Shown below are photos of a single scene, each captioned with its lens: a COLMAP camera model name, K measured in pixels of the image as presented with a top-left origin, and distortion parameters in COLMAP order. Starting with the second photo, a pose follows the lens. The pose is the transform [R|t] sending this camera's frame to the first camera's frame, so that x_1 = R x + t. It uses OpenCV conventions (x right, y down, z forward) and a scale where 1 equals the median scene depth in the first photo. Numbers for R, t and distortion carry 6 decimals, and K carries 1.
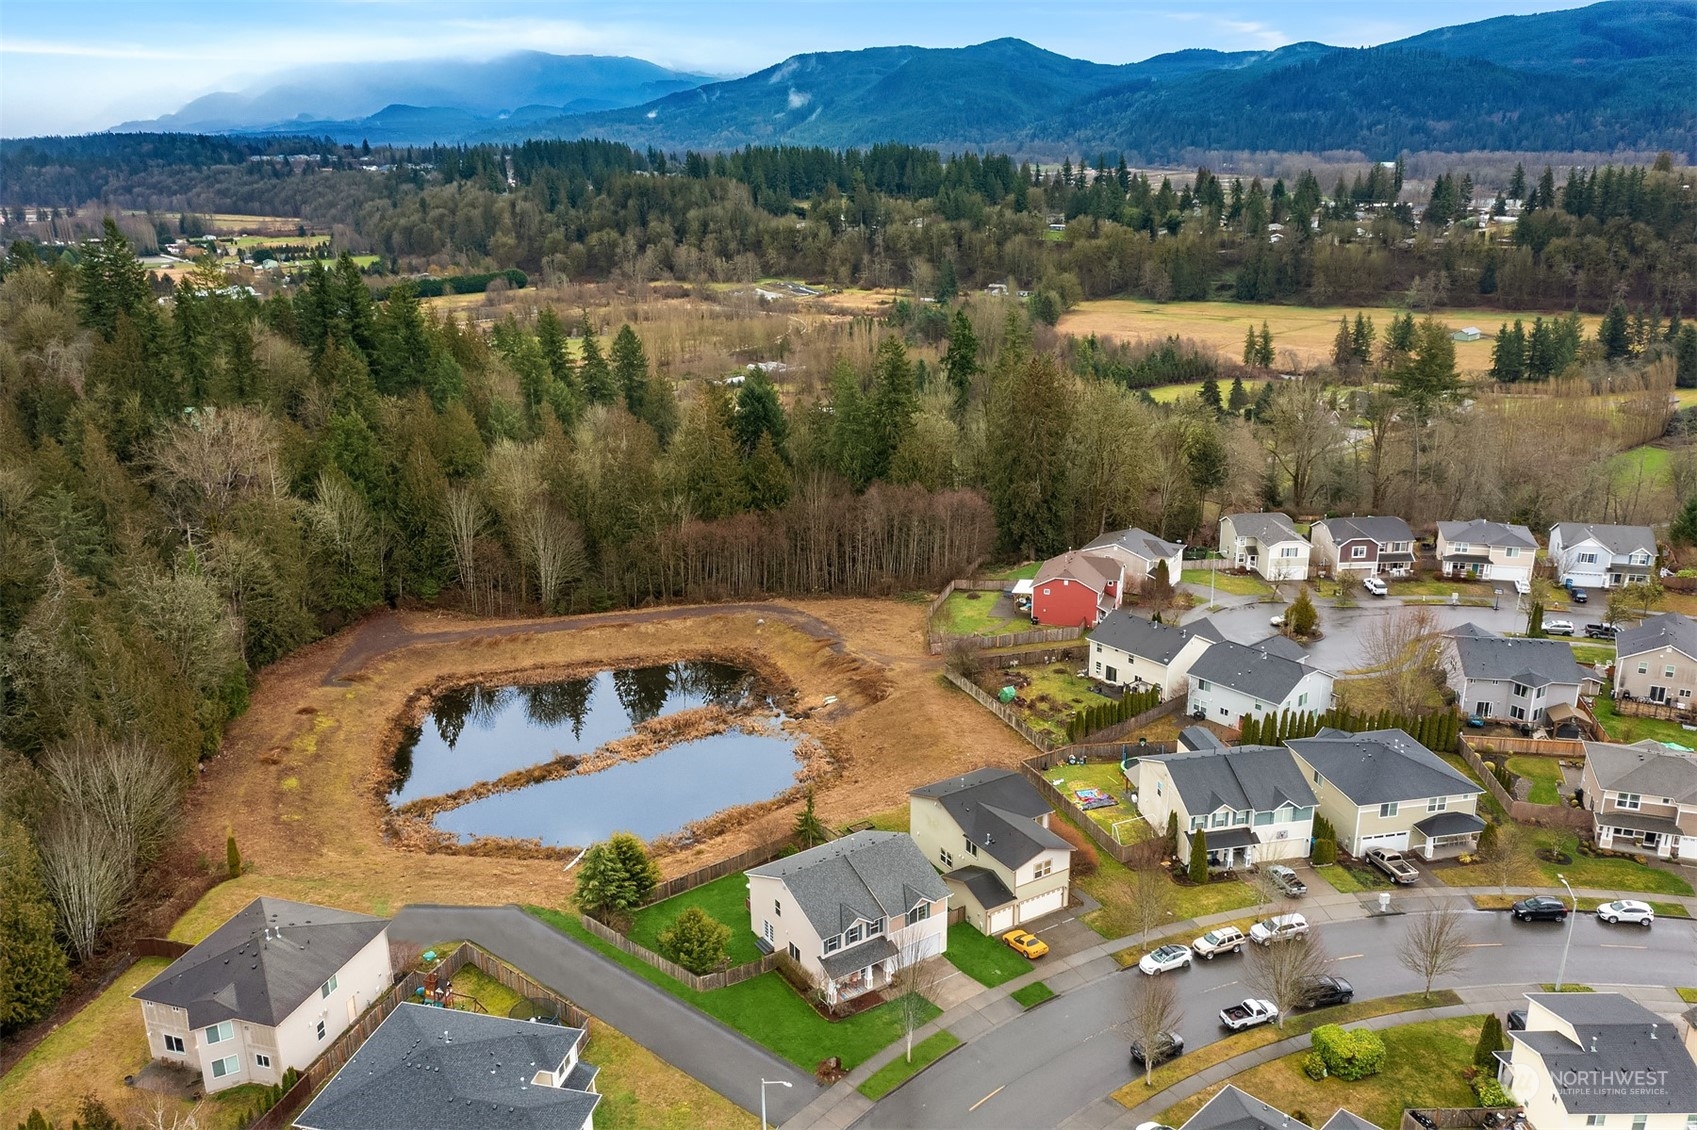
lens RADIAL K [[1327.6, 0, 848.5], [0, 1327.6, 565.0], [0, 0, 1]] dist [-0.011825, -0.000576]
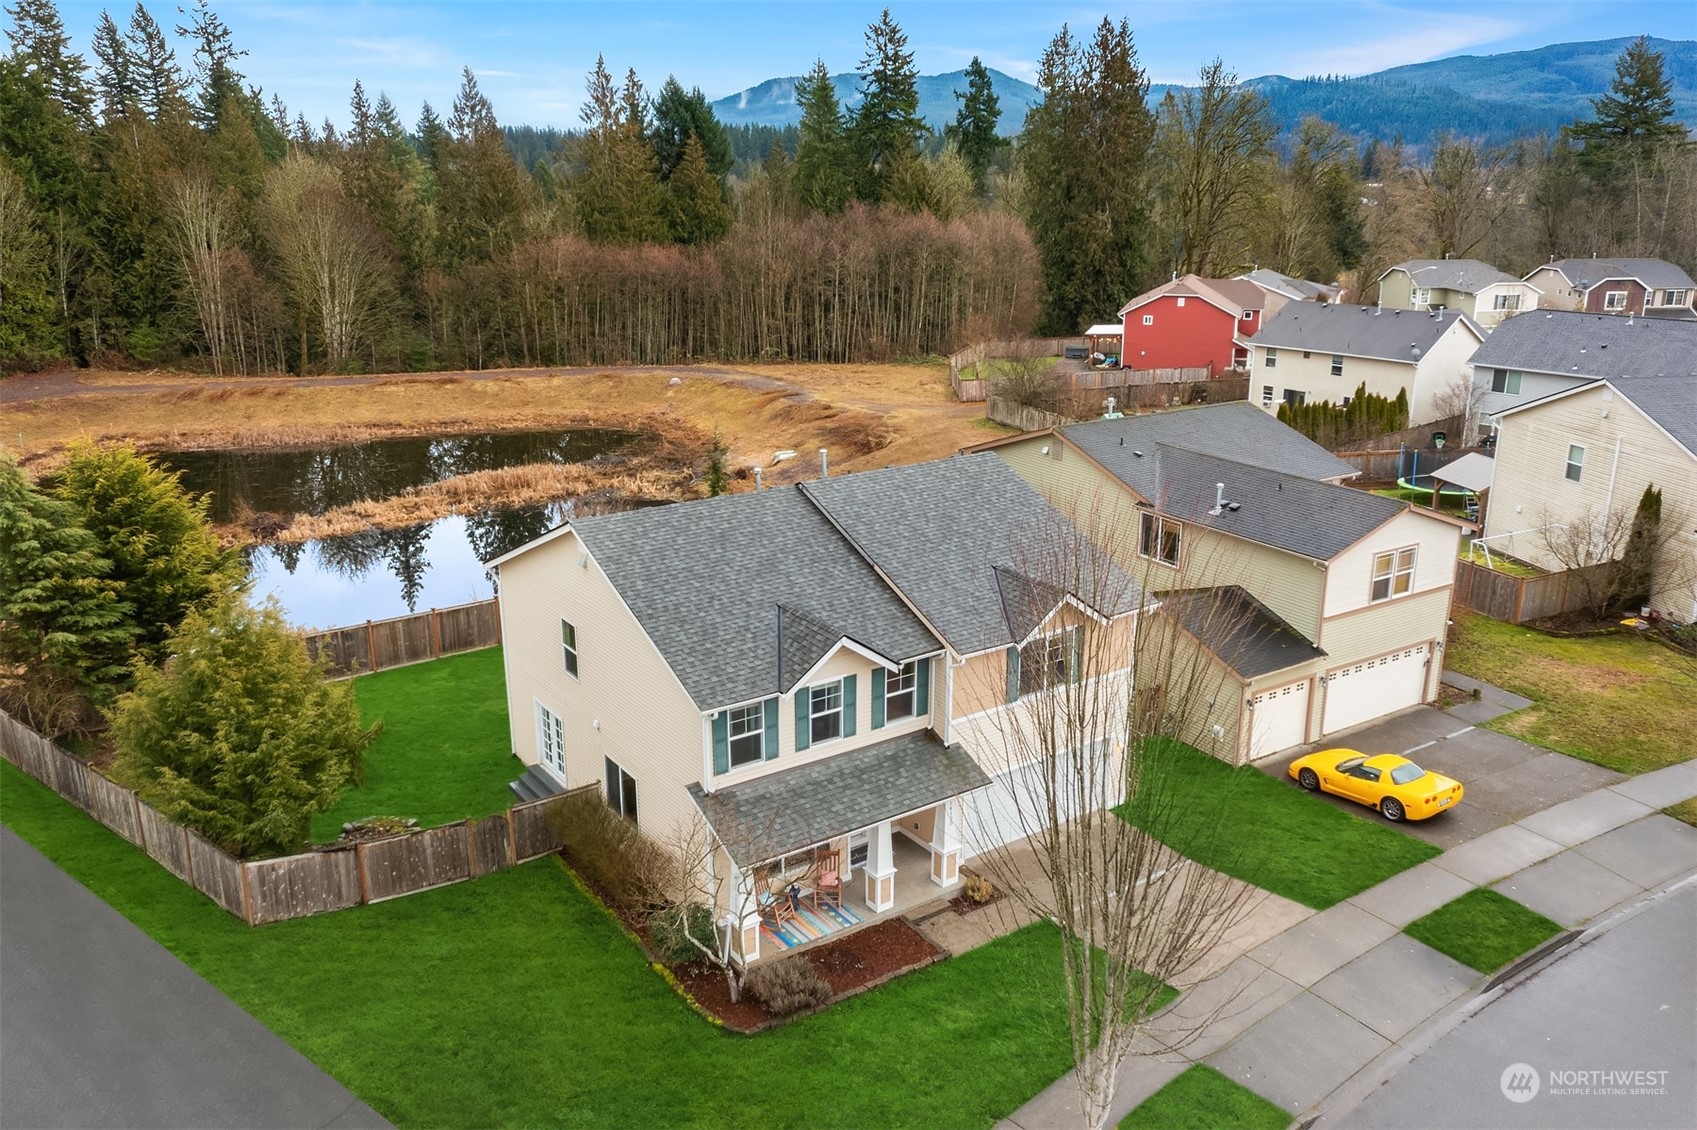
lens RADIAL K [[1358.1, 0, 848.5], [0, 1358.1, 565.0], [0, 0, 1]] dist [-0.005827, 0.004367]
pose [[0.999765, 0.005465, 0.020992, 0.002167], [-0.005398, 0.999980, -0.003252, 0.231905], [-0.021010, 0.003138, 0.999774, 0.670124]]
